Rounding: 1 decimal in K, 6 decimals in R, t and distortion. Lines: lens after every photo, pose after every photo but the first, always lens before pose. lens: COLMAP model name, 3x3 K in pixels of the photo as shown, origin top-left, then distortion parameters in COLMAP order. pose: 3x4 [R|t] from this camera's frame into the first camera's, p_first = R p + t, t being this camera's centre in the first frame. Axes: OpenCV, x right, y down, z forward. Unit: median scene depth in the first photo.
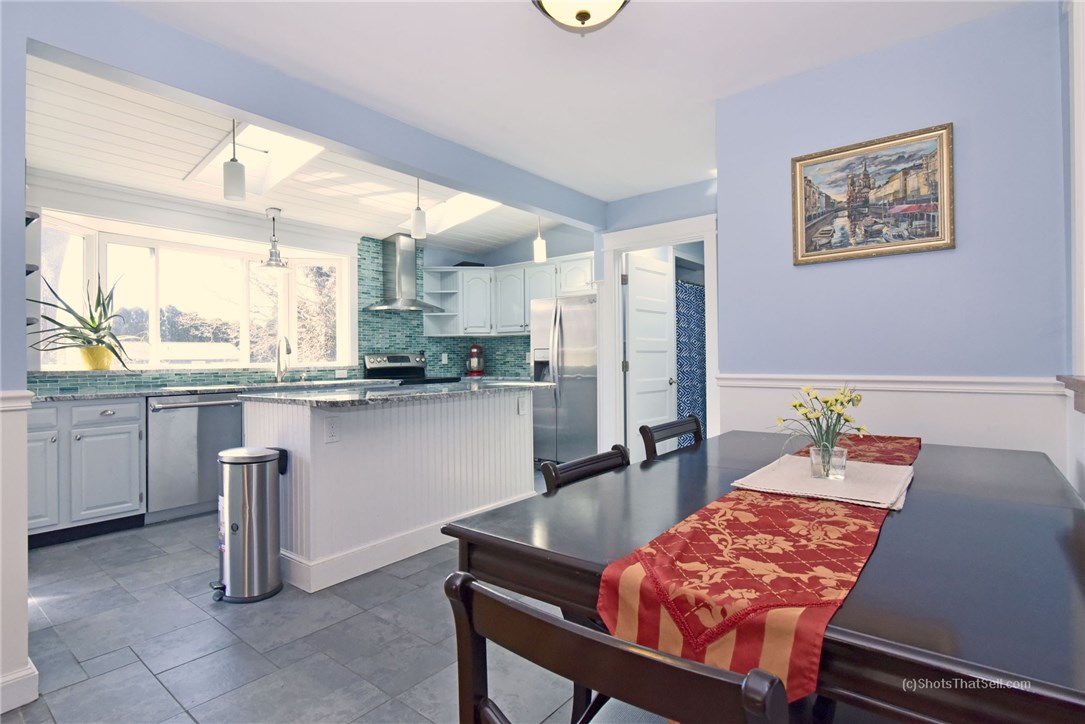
lens RADIAL K [[539.7, 0, 541.0], [0, 539.7, 352.7], [0, 0, 1]] dist [-0.009712, -0.002916]
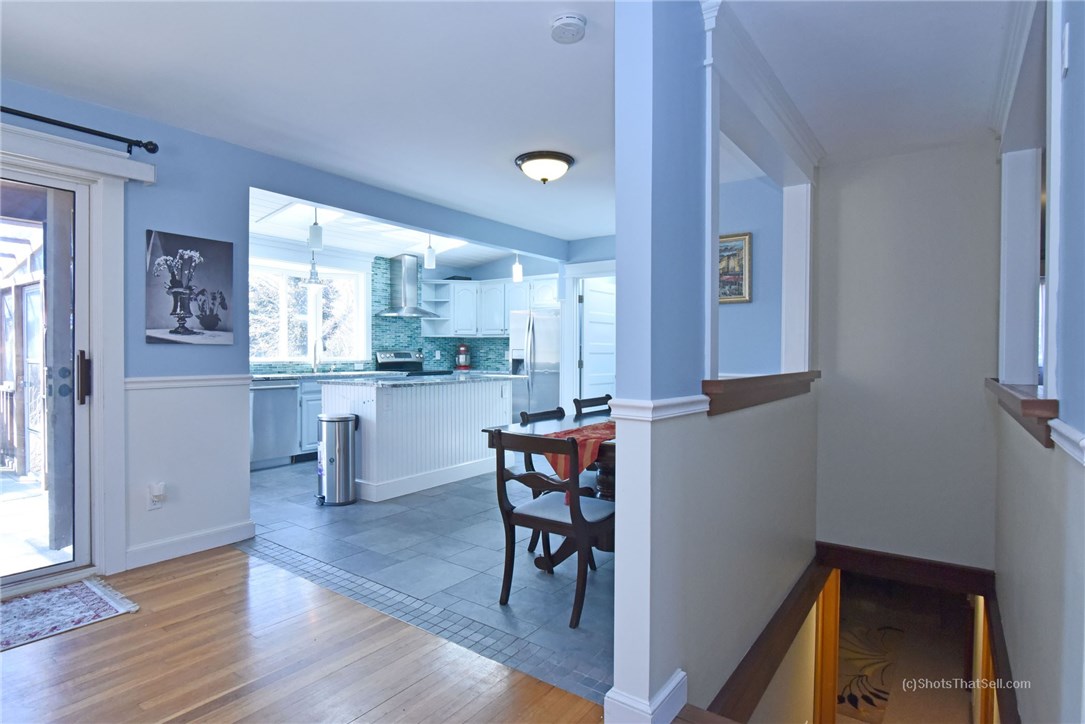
lens RADIAL K [[562.8, 0, 533.0], [0, 562.8, 360.6], [0, 0, 1]] dist [-0.011666, -0.003258]
pose [[0.999364, 0.013858, 0.032861, -0.007444], [-0.014686, 0.999577, 0.025091, -0.014343], [-0.032500, -0.025558, 0.999145, -0.341857]]
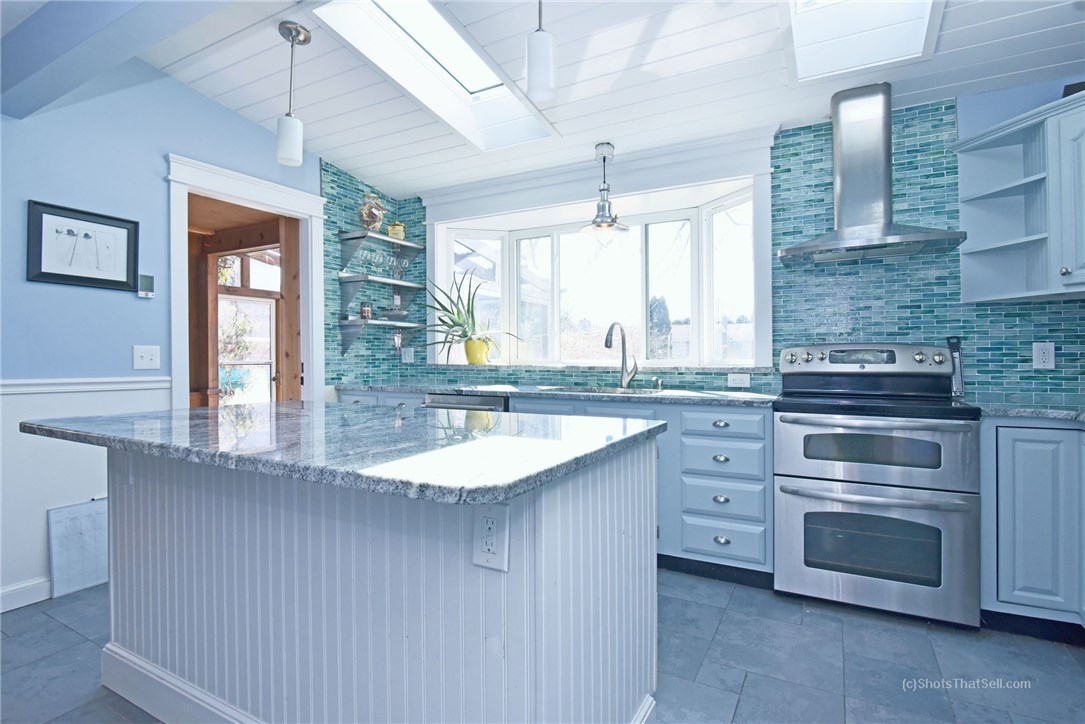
lens RADIAL K [[539.7, 0, 531.4], [0, 539.7, 355.3], [0, 0, 1]] dist [-0.009712, -0.002916]
pose [[0.155643, 0.009262, -0.987770, 0.183376], [0.010909, 0.999879, 0.011094, 0.003087], [0.987753, -0.012502, 0.155523, 0.719697]]
